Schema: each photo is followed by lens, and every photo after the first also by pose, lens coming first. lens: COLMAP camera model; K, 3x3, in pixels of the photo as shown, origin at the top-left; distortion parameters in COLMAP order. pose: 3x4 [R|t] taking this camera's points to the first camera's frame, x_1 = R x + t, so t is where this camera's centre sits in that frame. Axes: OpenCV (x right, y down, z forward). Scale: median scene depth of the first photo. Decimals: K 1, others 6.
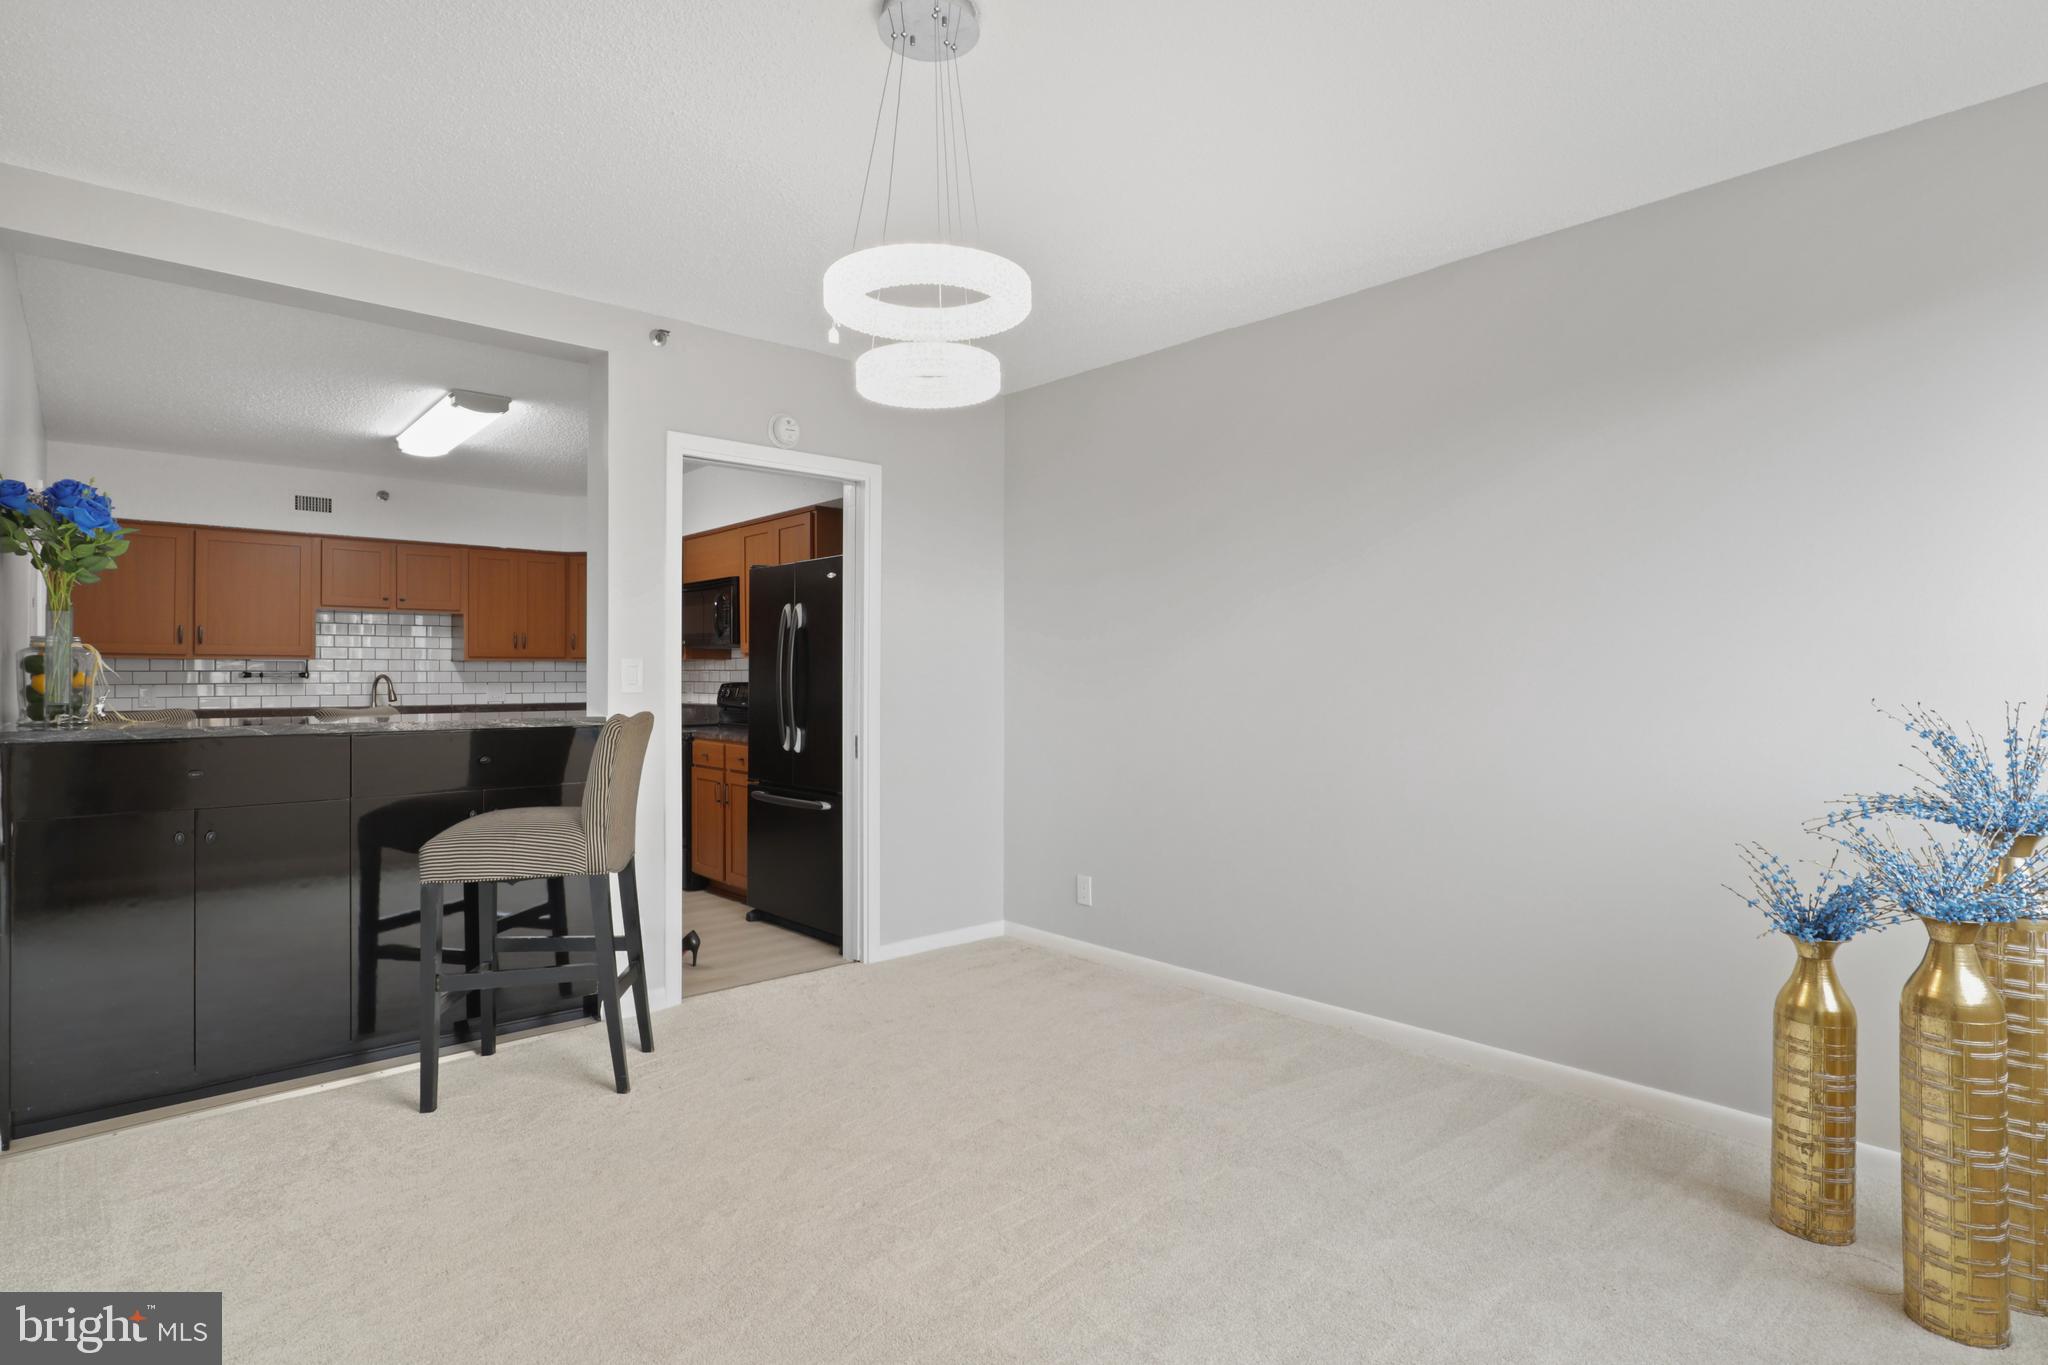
lens RADIAL K [[1029.7, 0, 1025.4], [0, 1029.7, 676.2], [0, 0, 1]] dist [-0.018483, 0.010130]
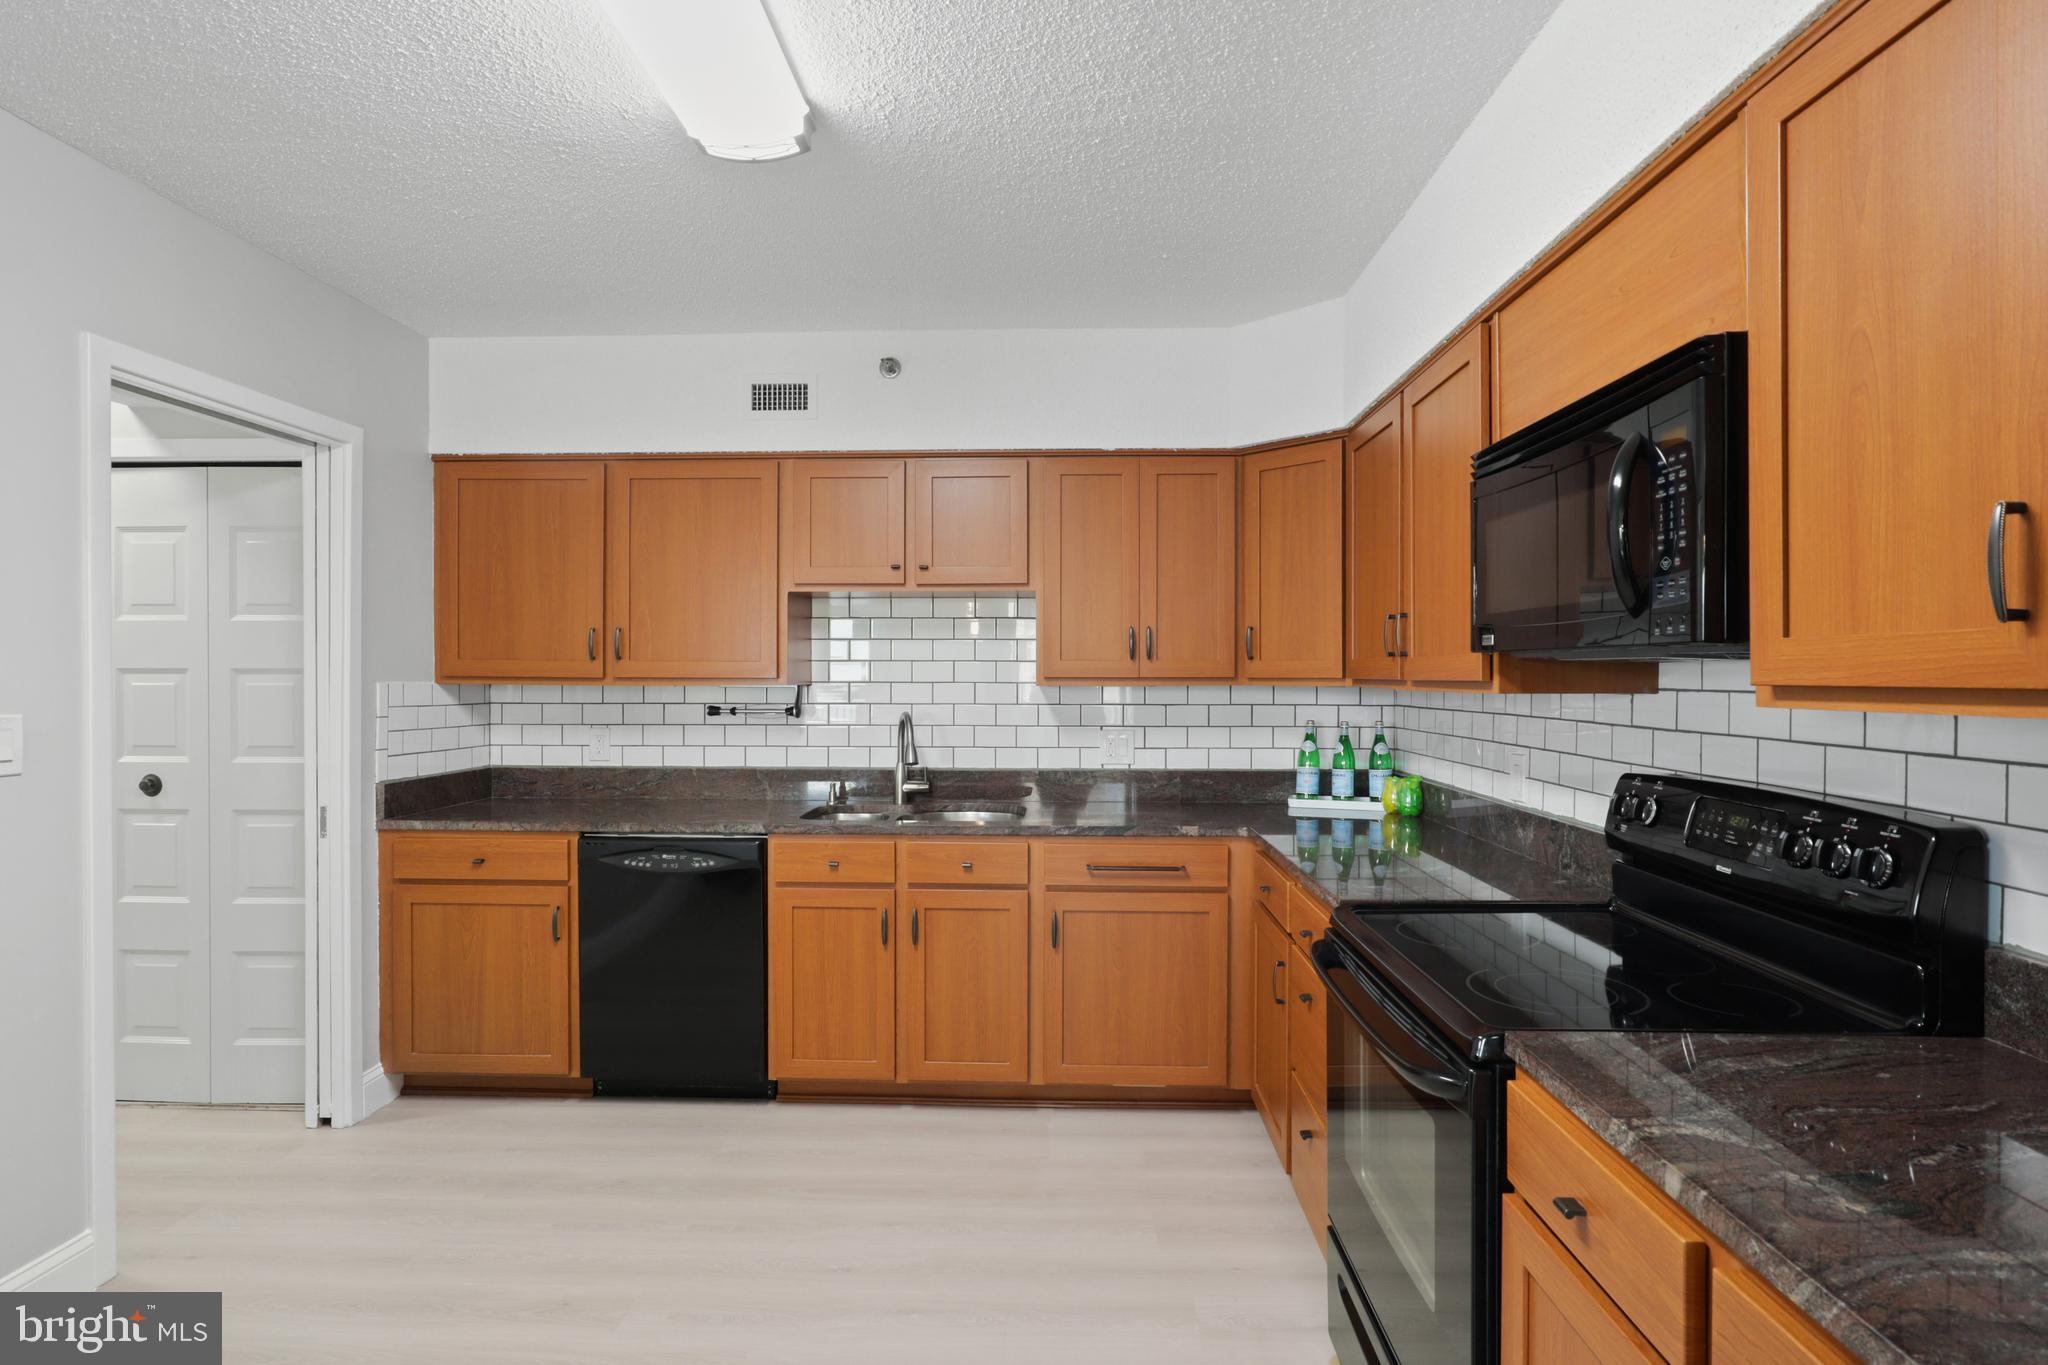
lens RADIAL K [[1029.7, 0, 1025.4], [0, 1029.7, 676.2], [0, 0, 1]] dist [-0.018483, 0.010130]
pose [[0.702958, 0.006527, -0.711202, -0.206414], [-0.002264, 0.999973, 0.006939, -0.023955], [0.711228, -0.003268, 0.702954, 0.670723]]
